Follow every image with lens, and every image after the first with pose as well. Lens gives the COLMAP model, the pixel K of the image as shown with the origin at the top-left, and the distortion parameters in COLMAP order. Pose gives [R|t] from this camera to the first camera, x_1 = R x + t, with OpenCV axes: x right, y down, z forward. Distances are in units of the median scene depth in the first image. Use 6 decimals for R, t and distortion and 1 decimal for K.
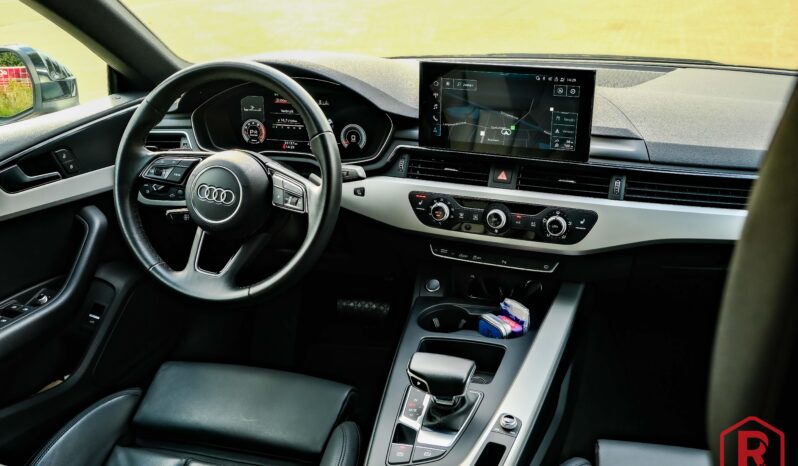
lens RADIAL K [[792.3, 0, 399.1], [0, 792.3, 235.9], [0, 0, 1]] dist [-0.028436, 0.000000]
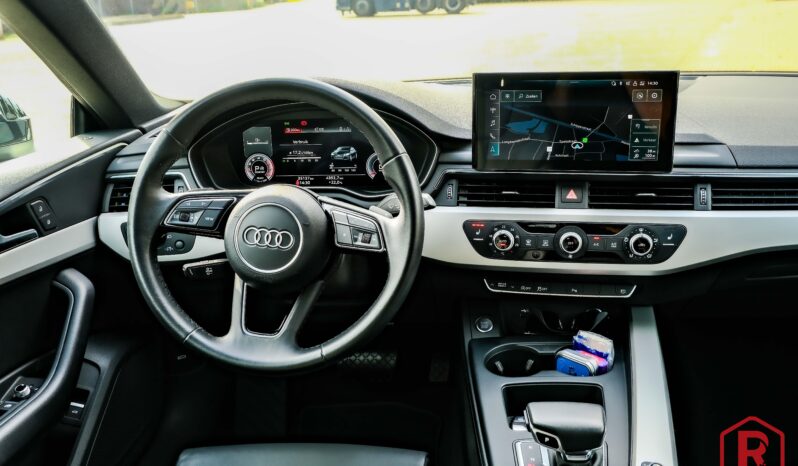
lens RADIAL K [[774.3, 0, 398.7], [0, 774.3, 230.7], [0, 0, 1]] dist [-0.015207, 0.000000]
pose [[0.979764, -0.075971, 0.185179, -0.226365], [0.088187, 0.994377, -0.058635, -0.000804], [-0.179683, 0.073779, 0.980954, 0.170860]]
